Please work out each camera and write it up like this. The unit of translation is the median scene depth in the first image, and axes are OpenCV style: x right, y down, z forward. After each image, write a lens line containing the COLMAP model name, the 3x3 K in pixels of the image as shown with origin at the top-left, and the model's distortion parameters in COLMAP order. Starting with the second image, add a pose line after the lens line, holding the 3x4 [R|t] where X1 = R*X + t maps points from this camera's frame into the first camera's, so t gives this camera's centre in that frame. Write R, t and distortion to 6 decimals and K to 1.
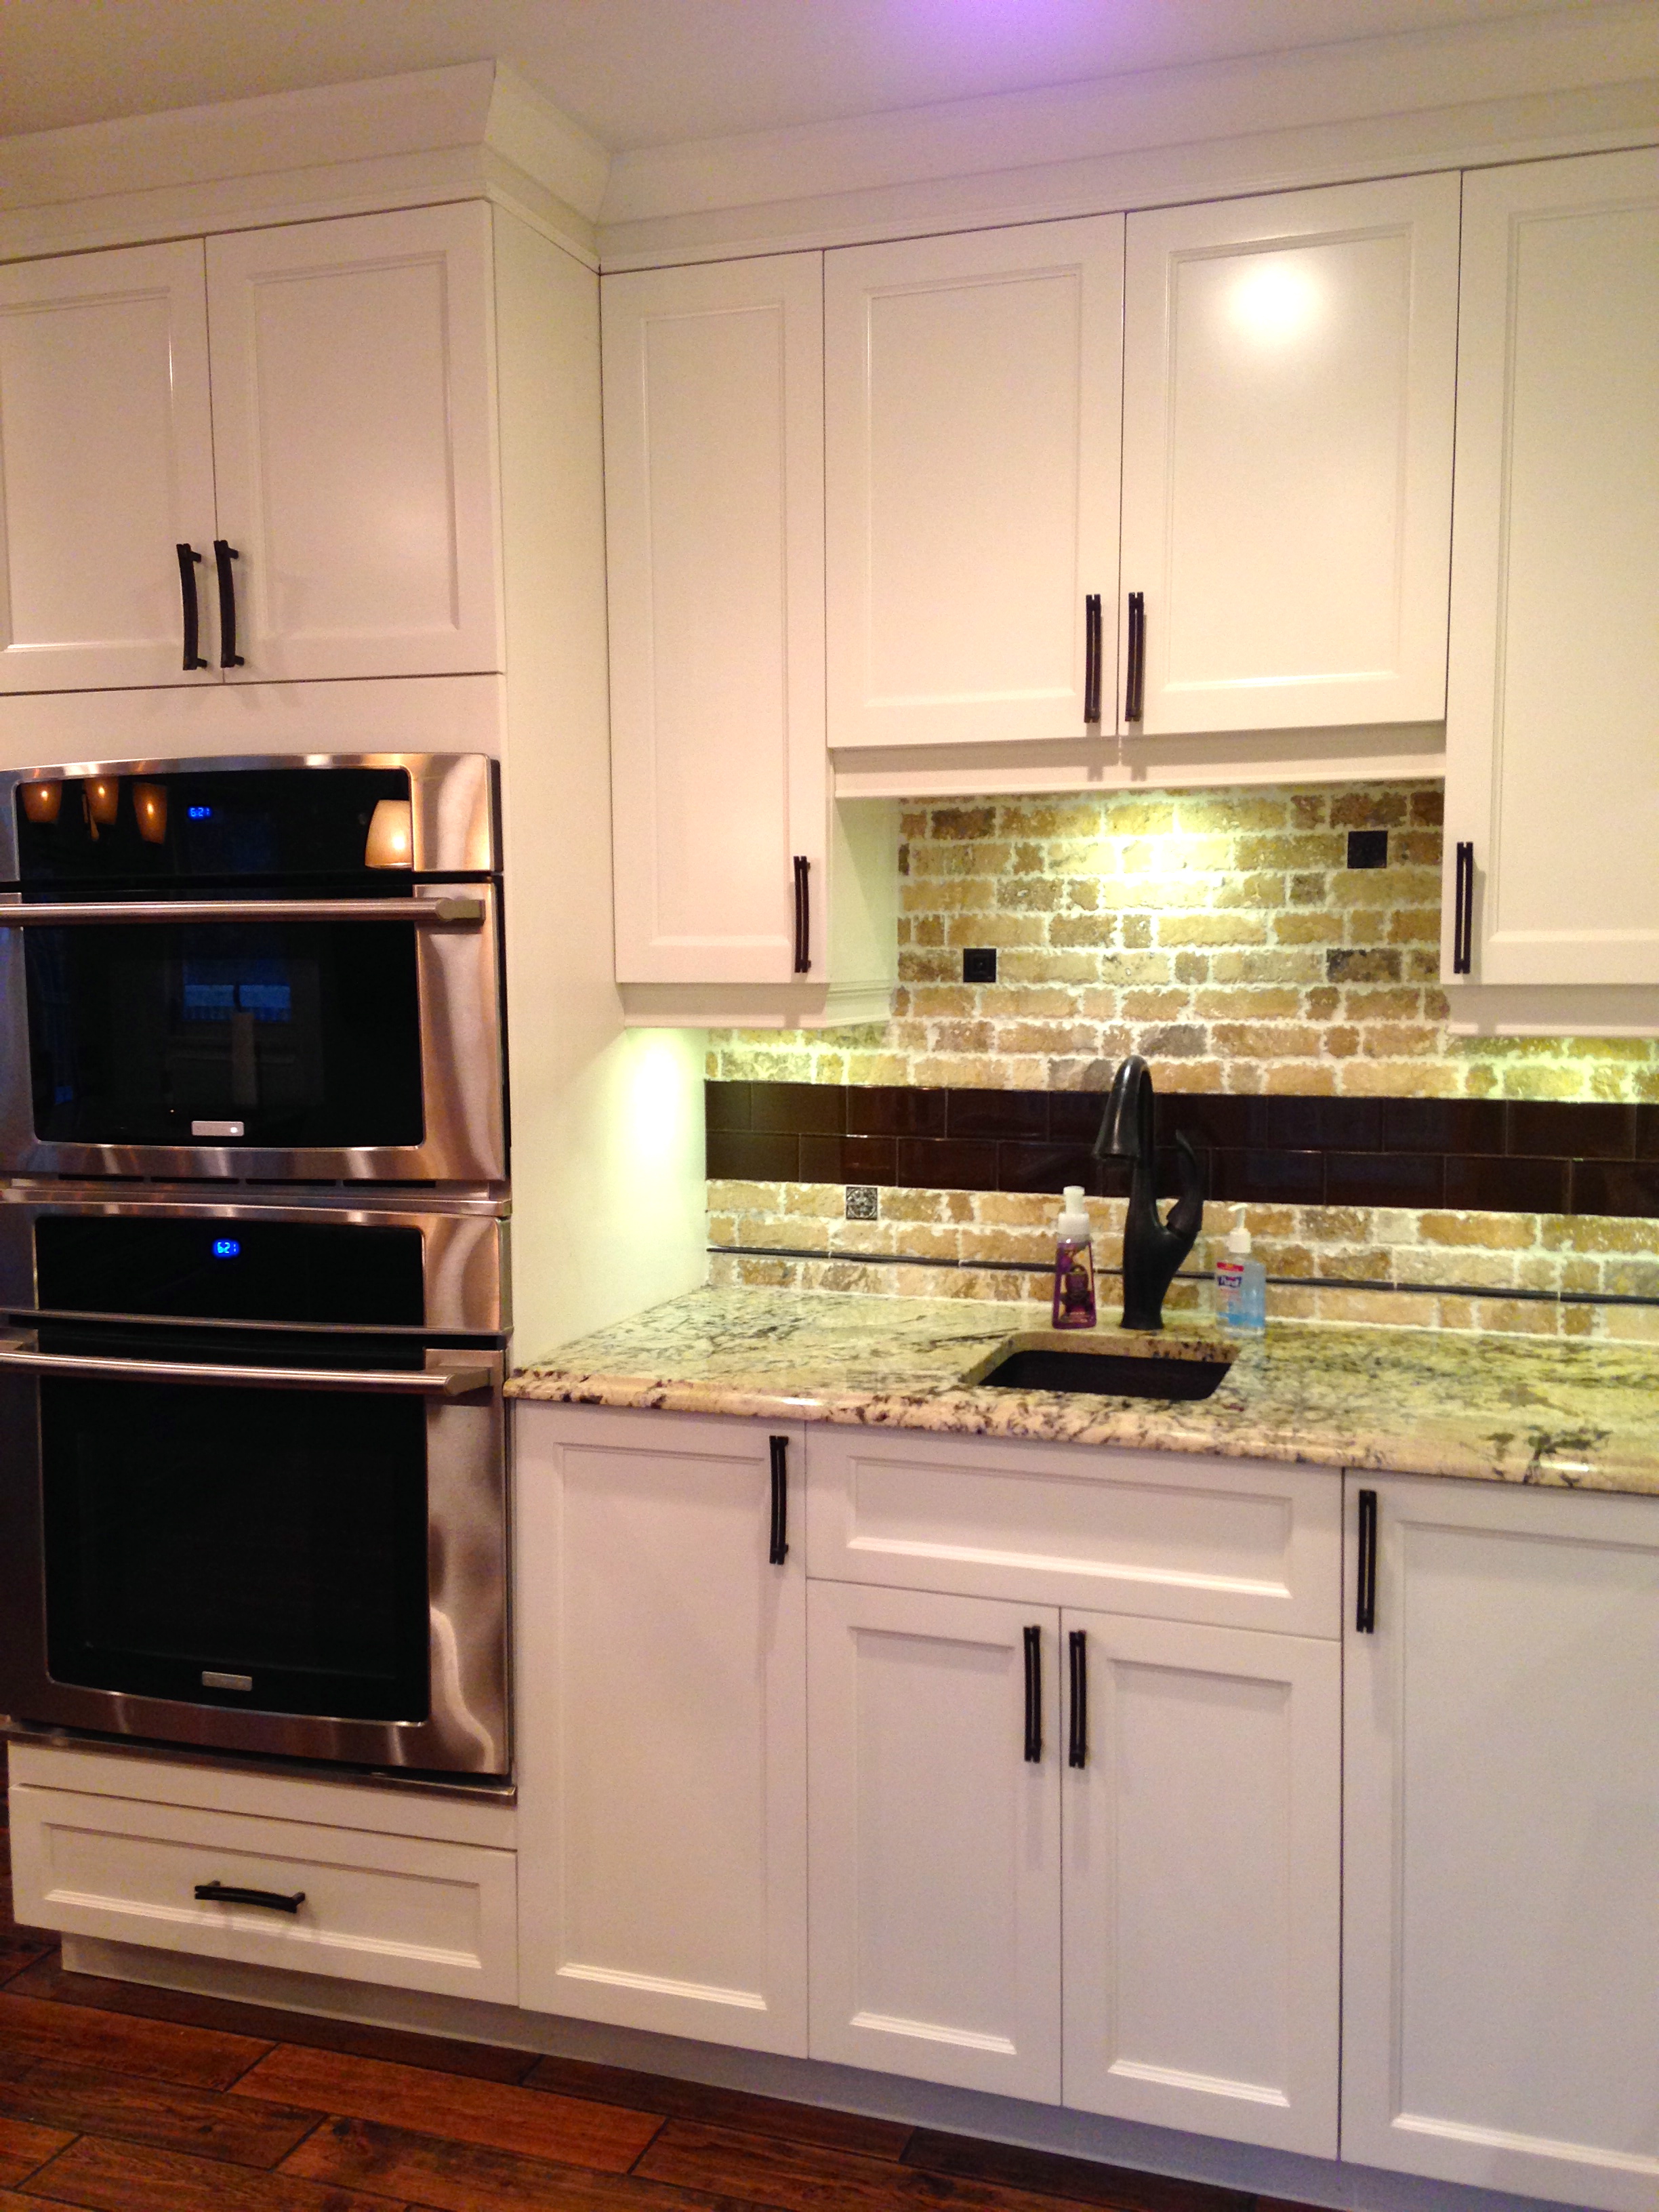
lens RADIAL K [[2054.3, 0, 824.7], [0, 2054.3, 1106.0], [0, 0, 1]] dist [0.063346, 0.000000]
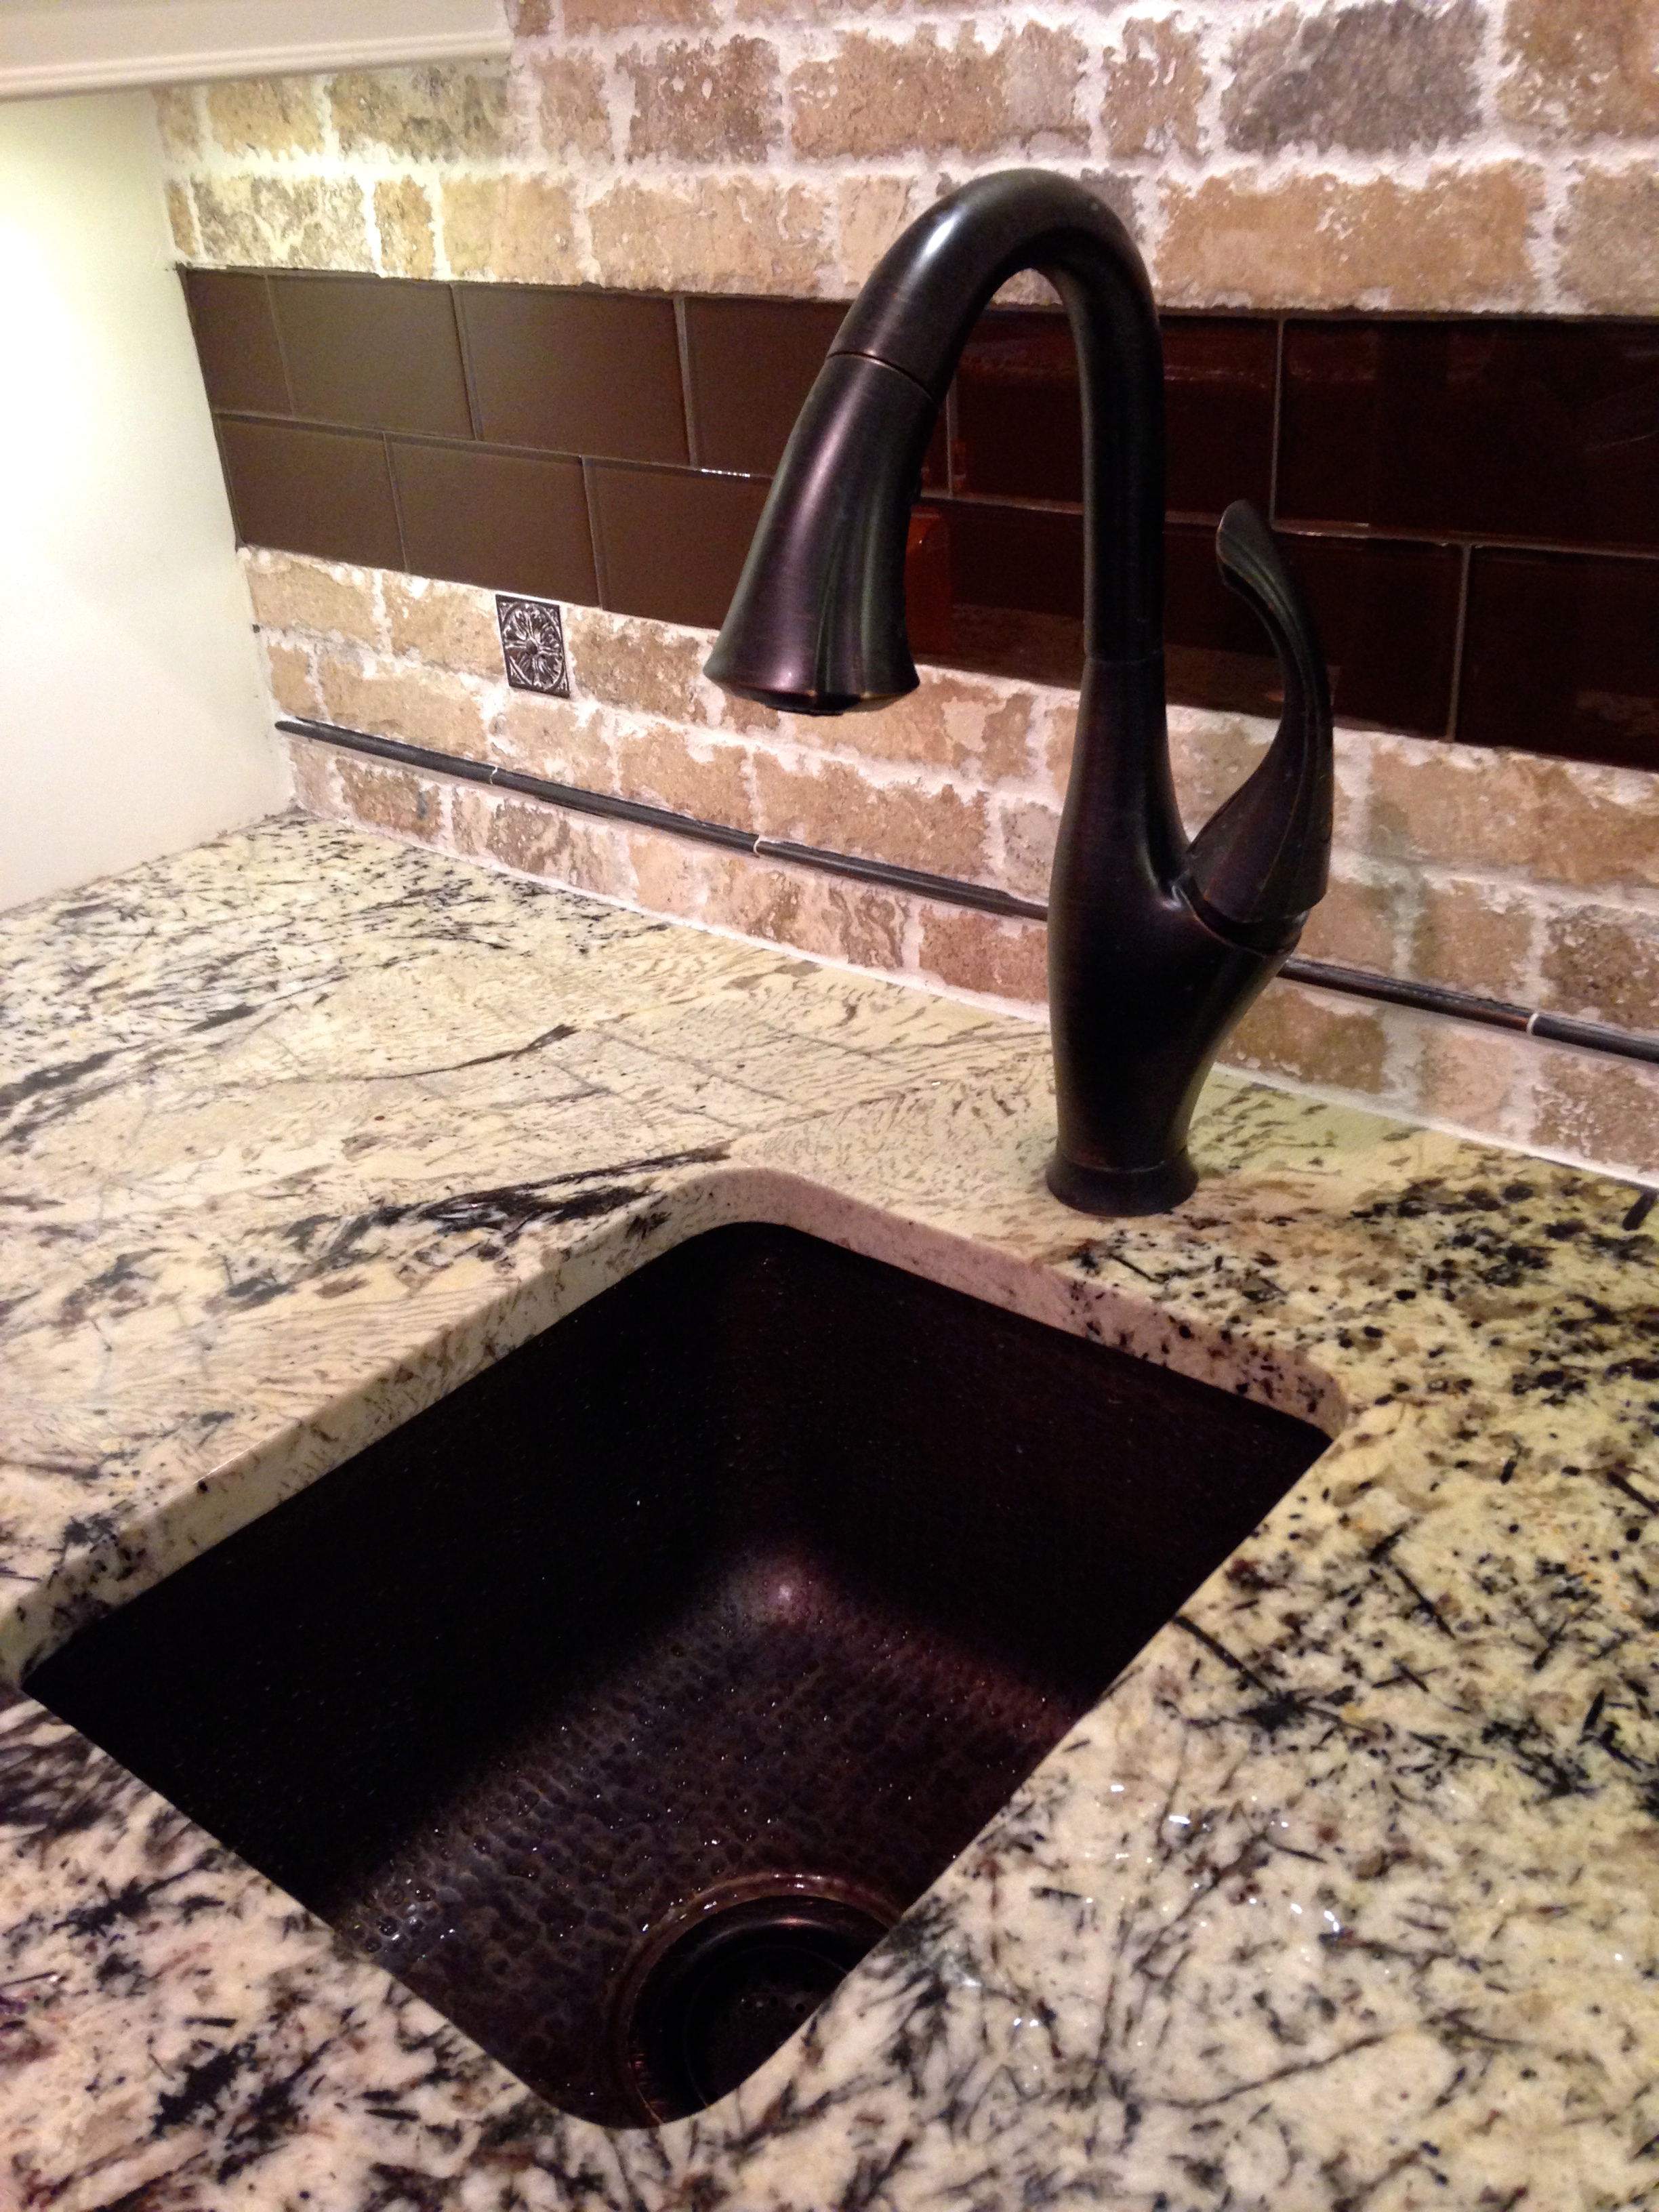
lens RADIAL K [[2054.3, 0, 838.9], [0, 2054.3, 1120.9], [0, 0, 1]] dist [0.063346, 0.000000]
pose [[0.927126, 0.122711, -0.354089, 0.206459], [0.031698, 0.915803, 0.400374, -0.019038], [0.373406, -0.382421, 0.845176, 0.694245]]
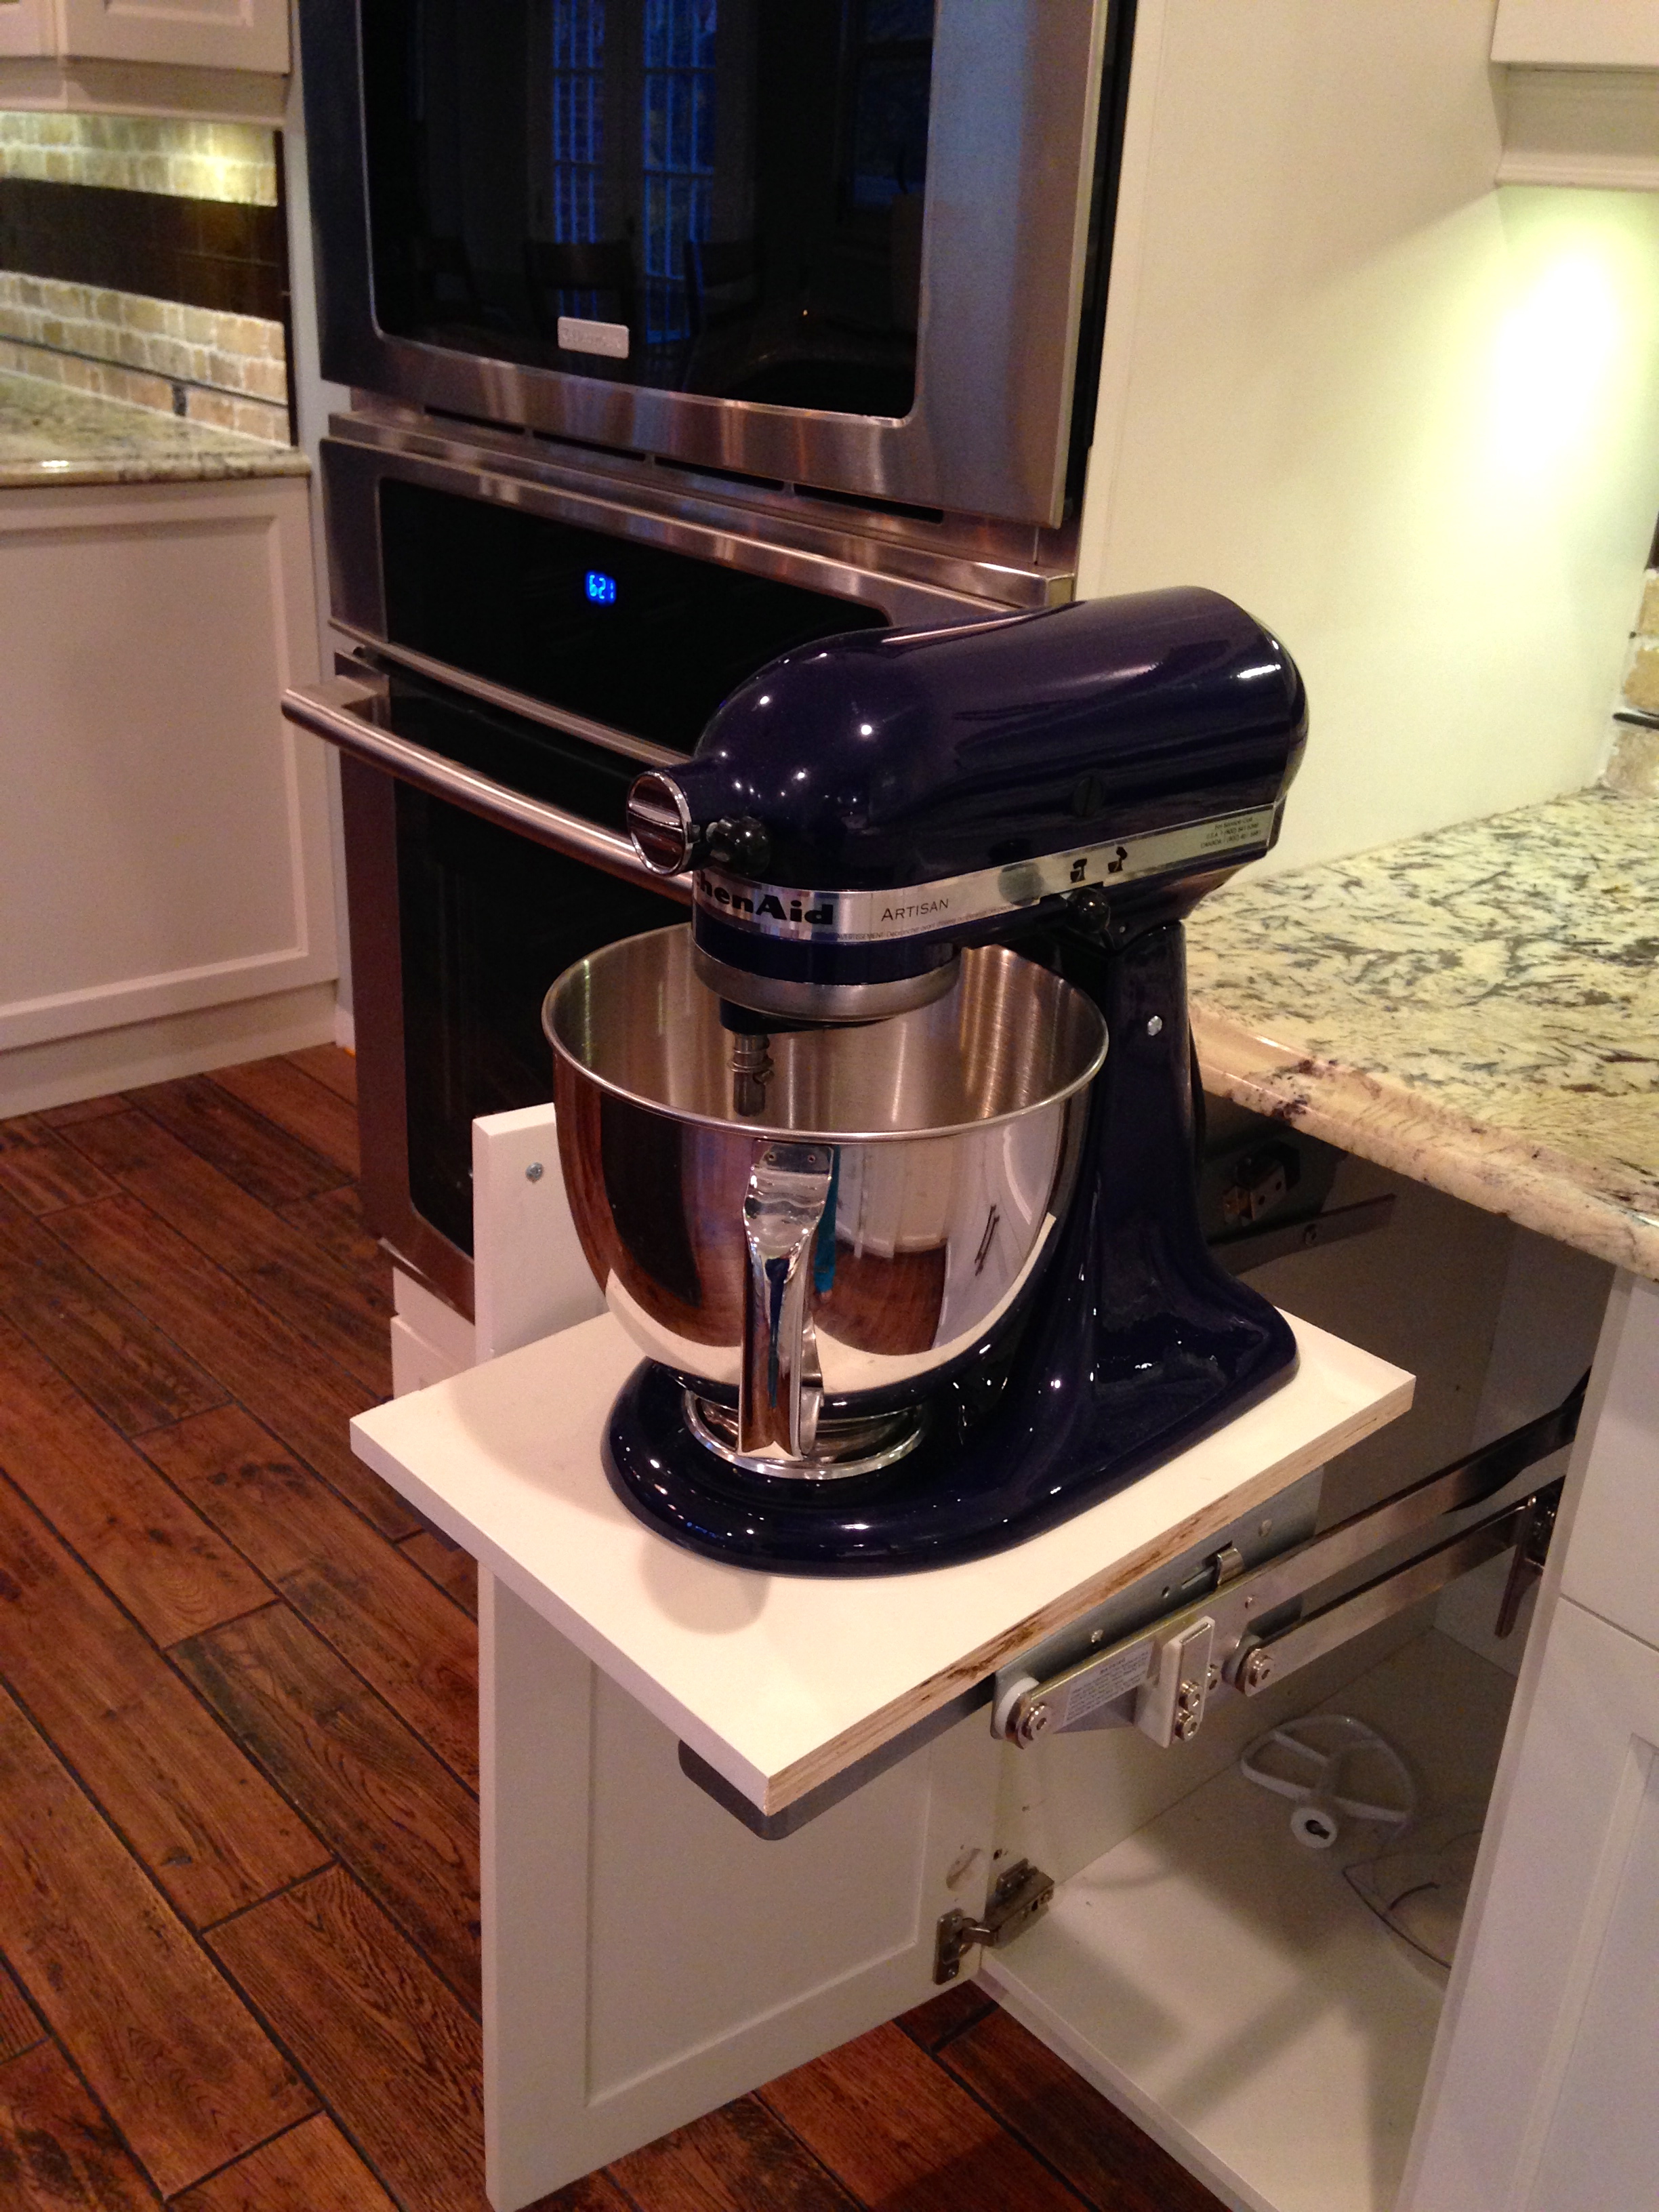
lens RADIAL K [[2054.3, 0, 833.5], [0, 2054.3, 1093.6], [0, 0, 1]] dist [0.063346, 0.000000]
pose [[0.871911, 0.241981, -0.425695, 0.013452], [-0.097045, 0.937511, 0.334149, 0.007231], [0.479952, -0.250036, 0.840909, 0.491418]]
